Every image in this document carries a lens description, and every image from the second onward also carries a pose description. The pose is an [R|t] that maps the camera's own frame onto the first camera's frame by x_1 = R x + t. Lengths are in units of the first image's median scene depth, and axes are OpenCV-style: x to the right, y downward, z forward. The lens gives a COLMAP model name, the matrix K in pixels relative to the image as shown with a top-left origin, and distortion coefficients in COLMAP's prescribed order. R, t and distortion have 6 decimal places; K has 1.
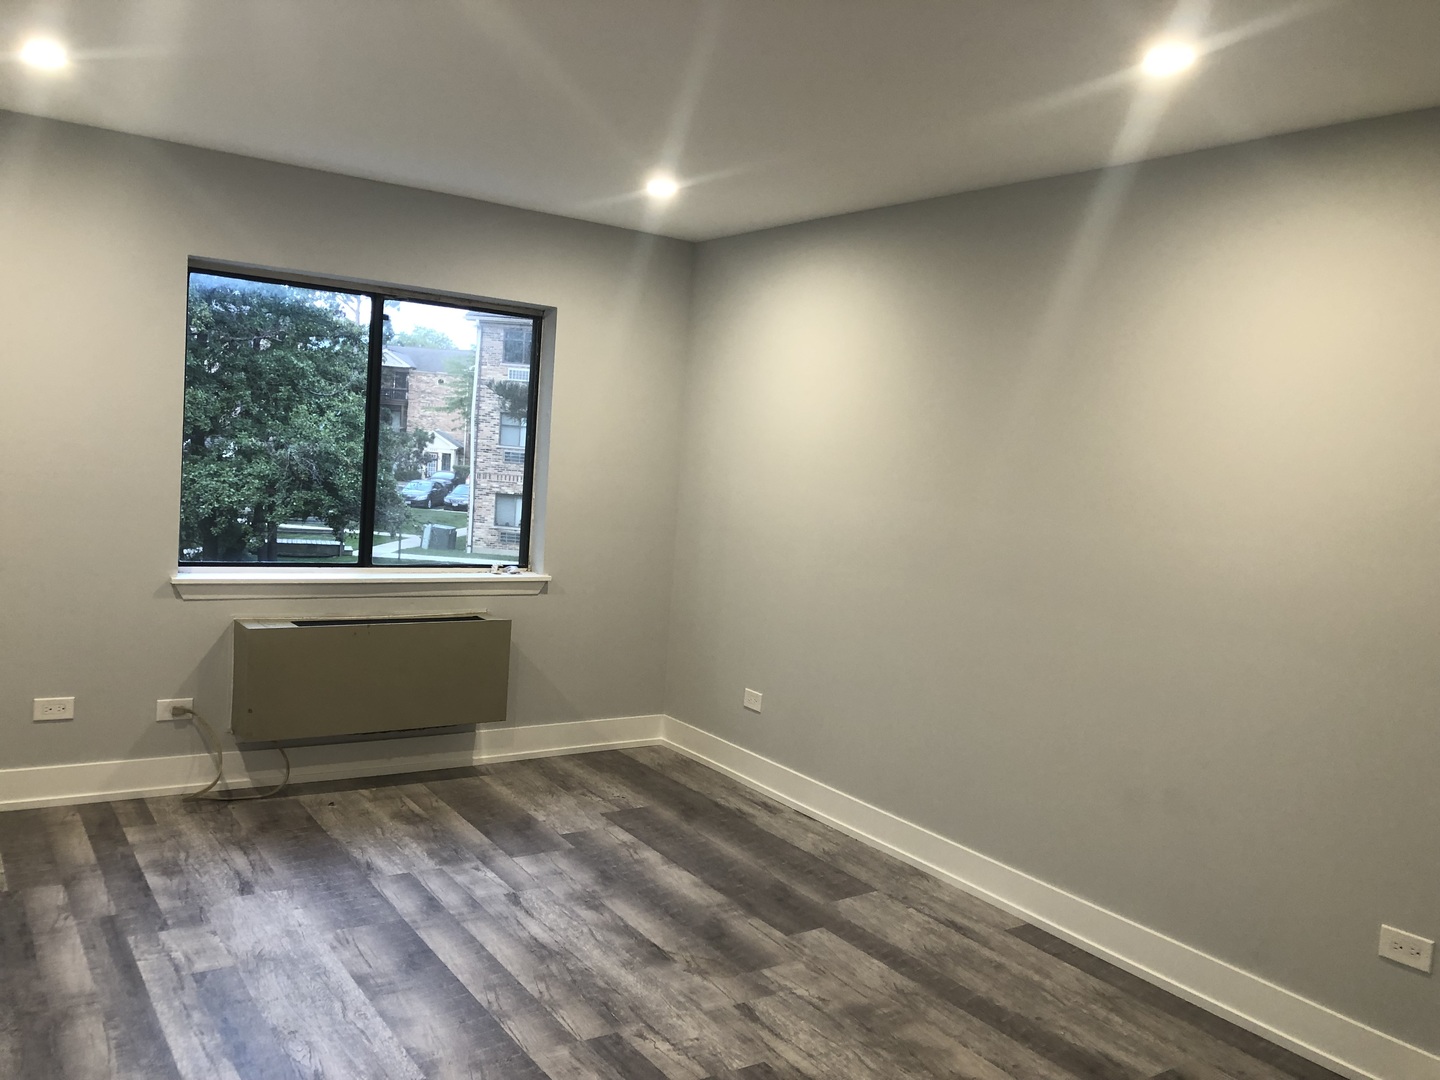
lens RADIAL K [[1174.5, 0, 724.8], [0, 1174.5, 537.1], [0, 0, 1]] dist [0.006456, -0.008819]
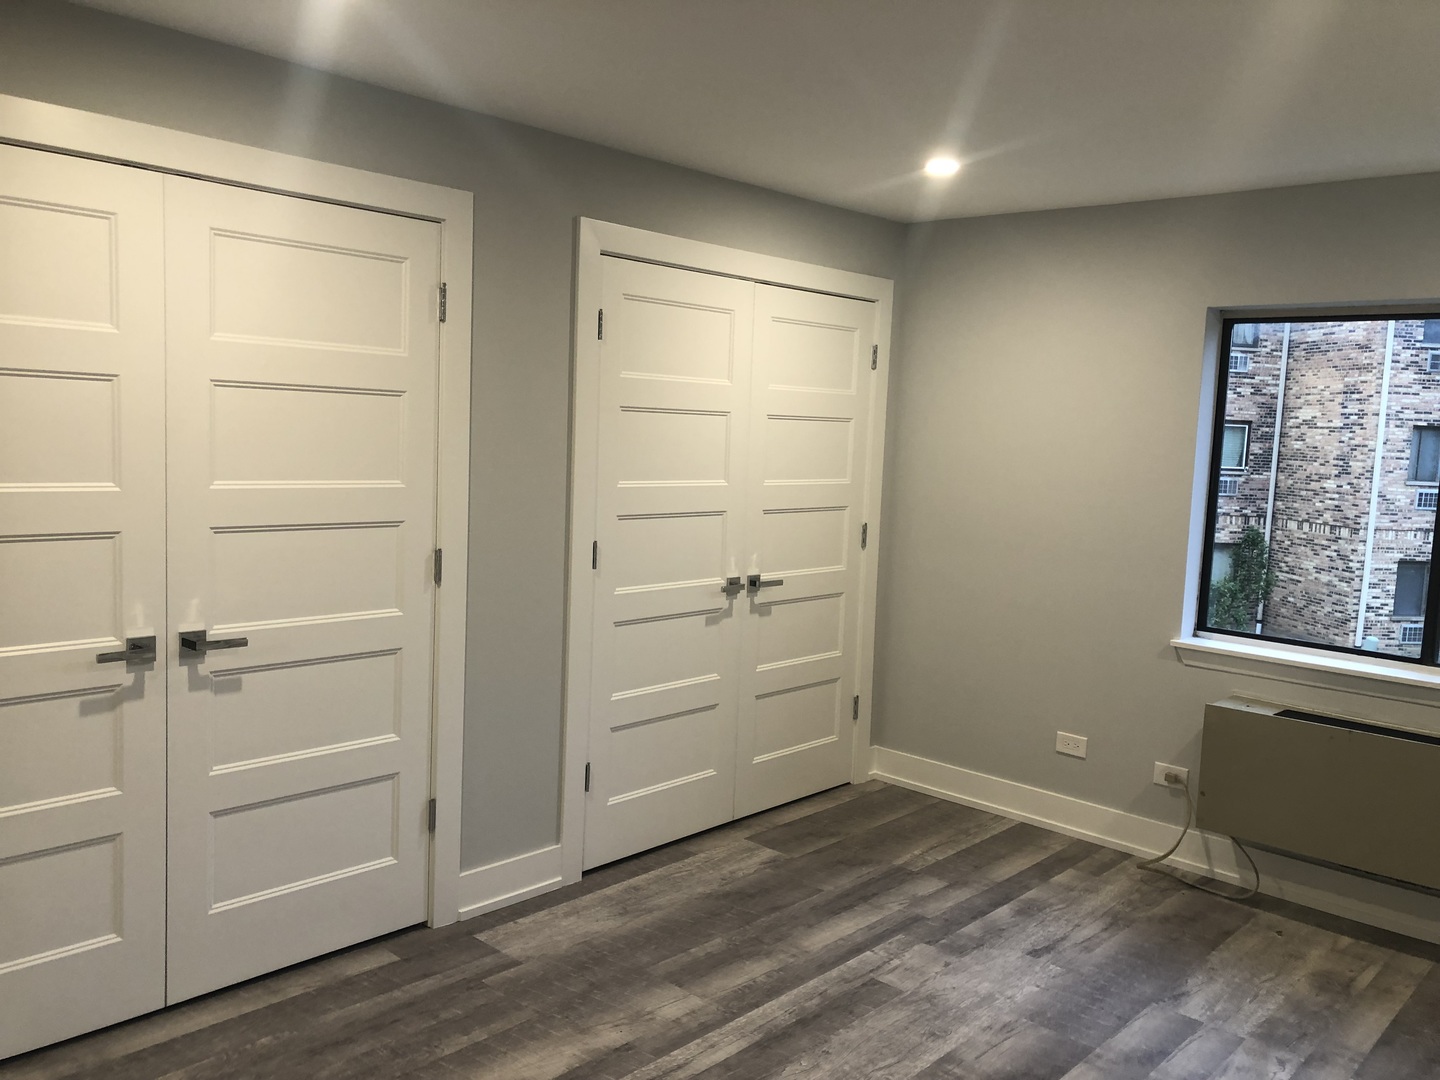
lens RADIAL K [[1174.5, 0, 722.3], [0, 1174.5, 541.1], [0, 0, 1]] dist [0.006456, -0.008819]
pose [[0.222718, 0.036678, -0.974193, 0.449202], [-0.102995, 0.994585, 0.013899, -0.025181], [0.969427, 0.097242, 0.225290, 0.466154]]
